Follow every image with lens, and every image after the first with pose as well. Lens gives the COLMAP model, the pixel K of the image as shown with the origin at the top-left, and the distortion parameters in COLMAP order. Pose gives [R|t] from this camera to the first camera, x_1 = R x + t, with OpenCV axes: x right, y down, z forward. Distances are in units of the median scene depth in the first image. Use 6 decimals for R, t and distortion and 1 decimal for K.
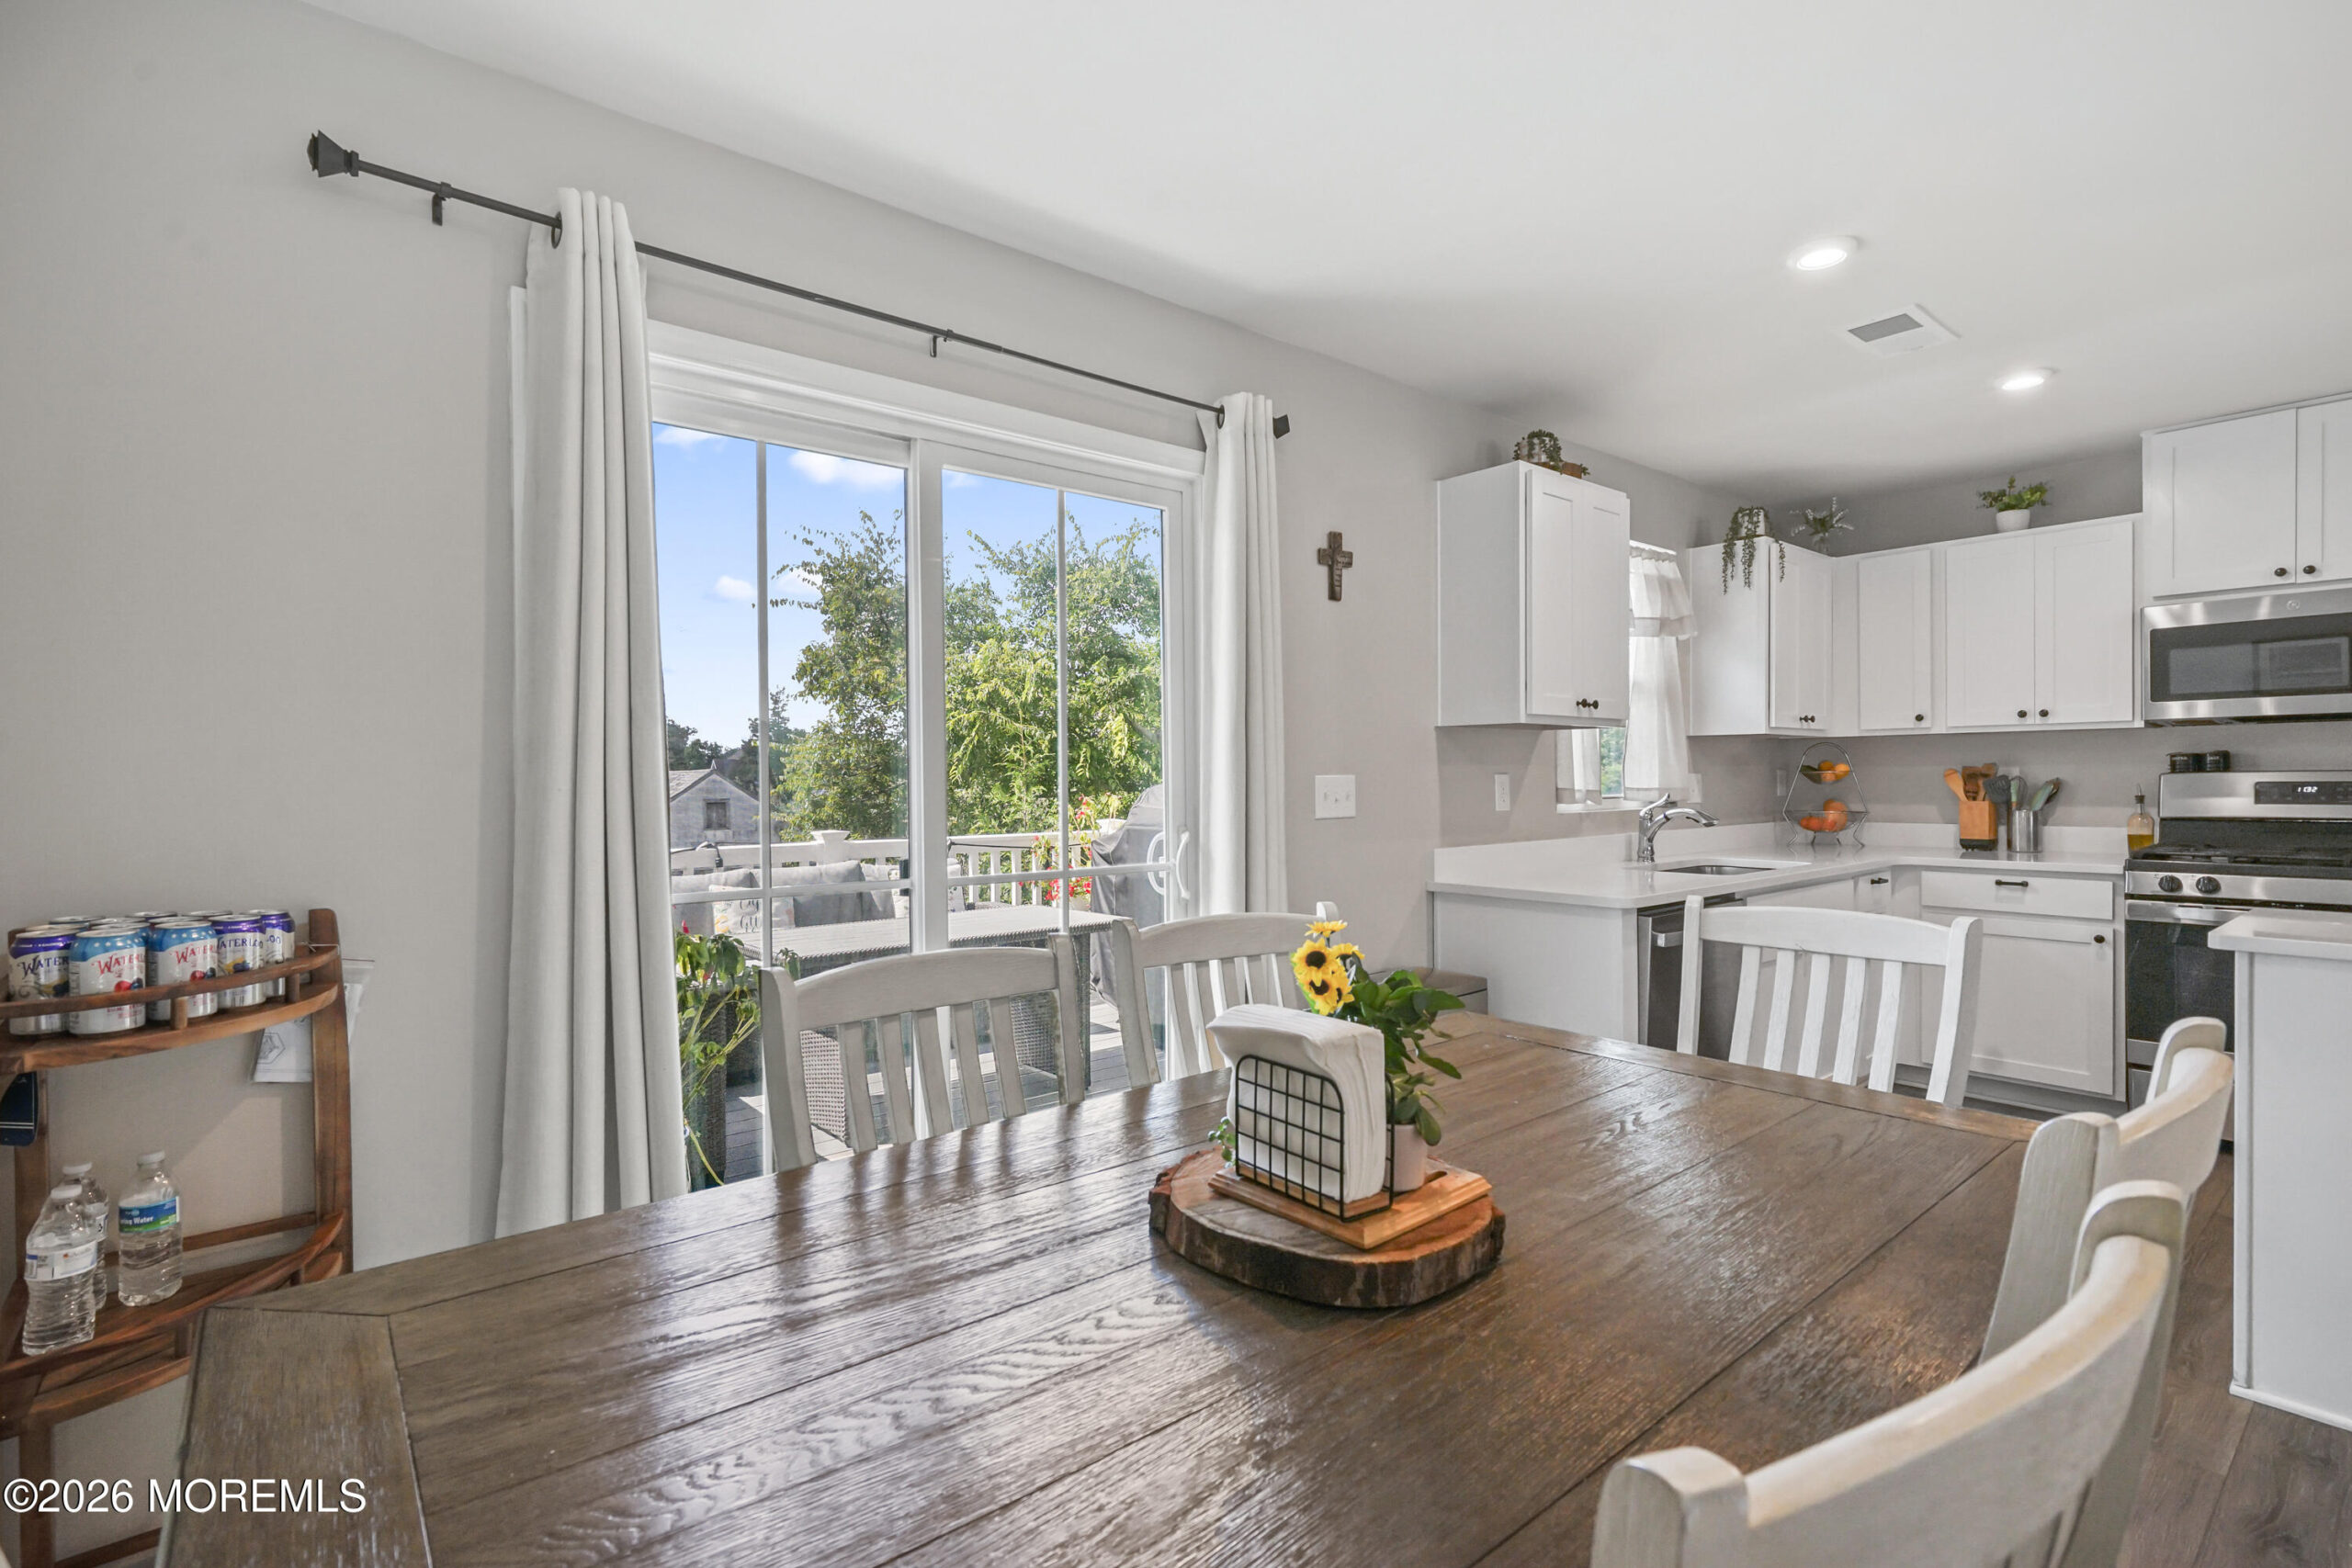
lens RADIAL K [[1091.7, 0, 1156.9], [0, 1091.7, 779.1], [0, 0, 1]] dist [-0.003575, 0.000457]
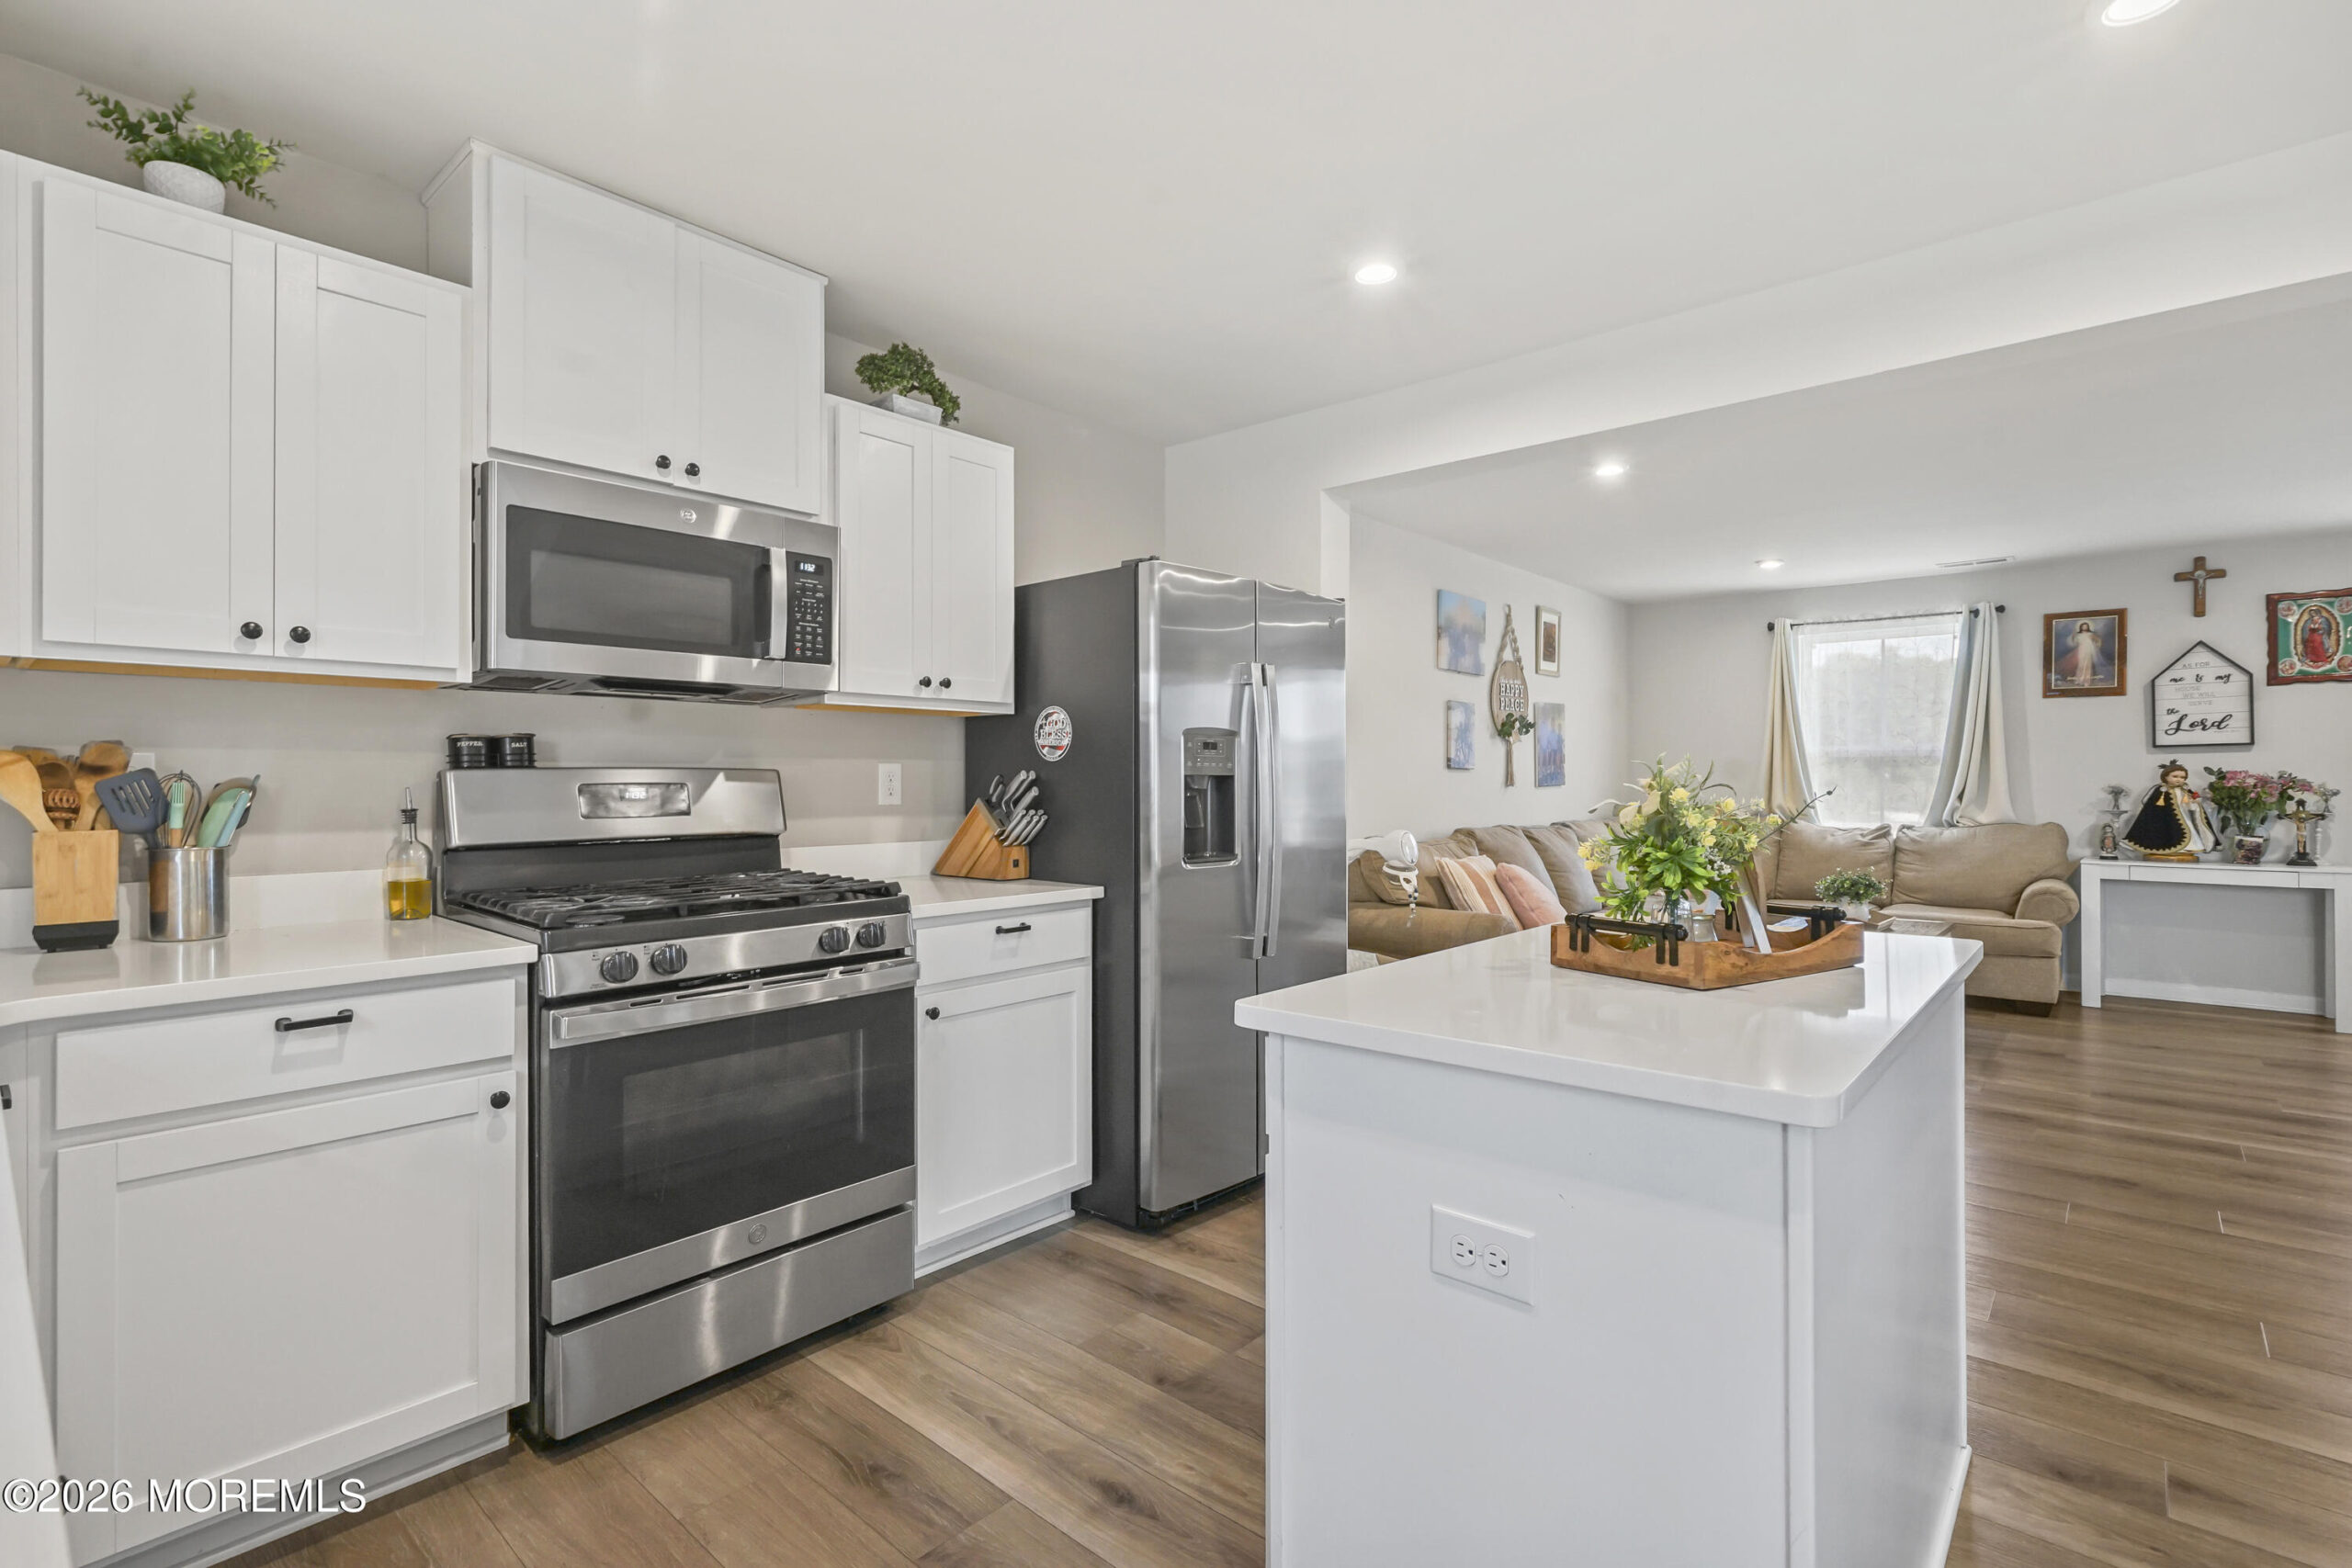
lens RADIAL K [[1091.7, 0, 1156.9], [0, 1091.7, 779.1], [0, 0, 1]] dist [-0.003575, 0.000457]
pose [[-0.153185, 0.010495, 0.988142, 0.312463], [0.002084, 0.999945, -0.010298, 0.006640], [-0.988195, 0.000482, -0.153199, 0.739776]]
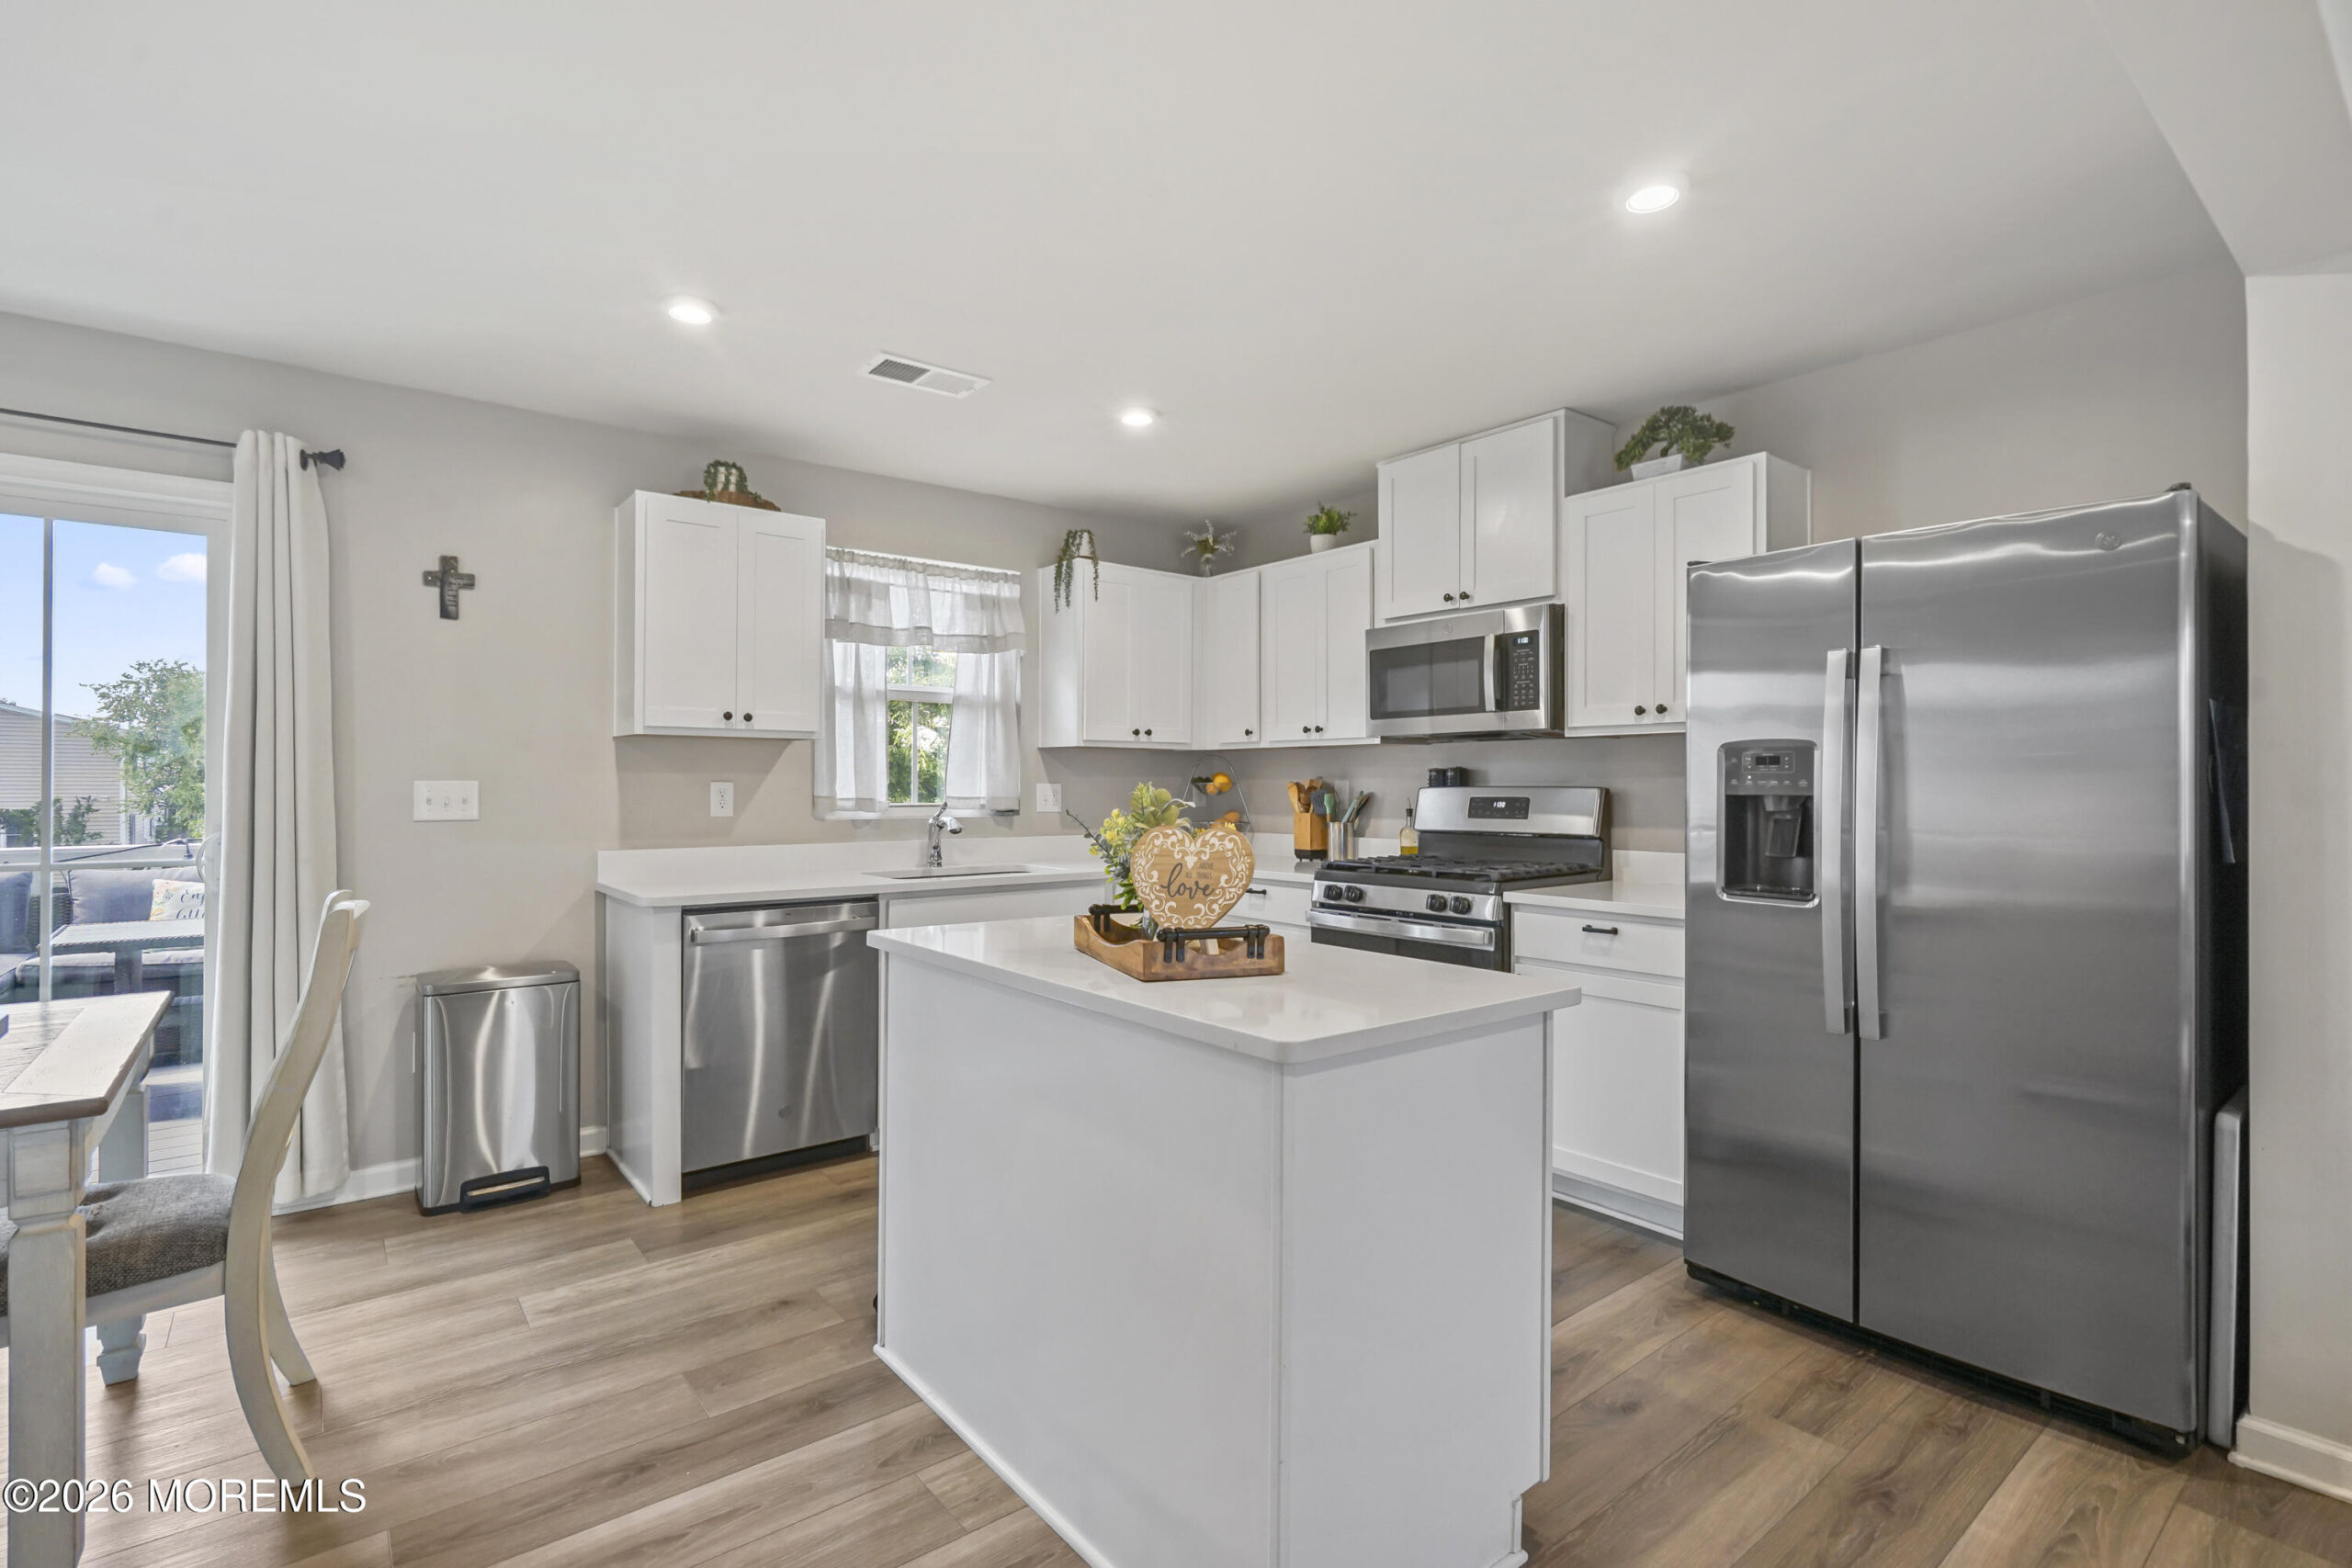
lens RADIAL K [[1091.7, 0, 1156.9], [0, 1091.7, 779.1], [0, 0, 1]] dist [-0.003575, 0.000457]
pose [[0.999776, 0.011471, -0.017768, 0.707023], [-0.011539, 0.999926, -0.003737, -0.006793], [0.017724, 0.003941, 0.999835, -0.054952]]
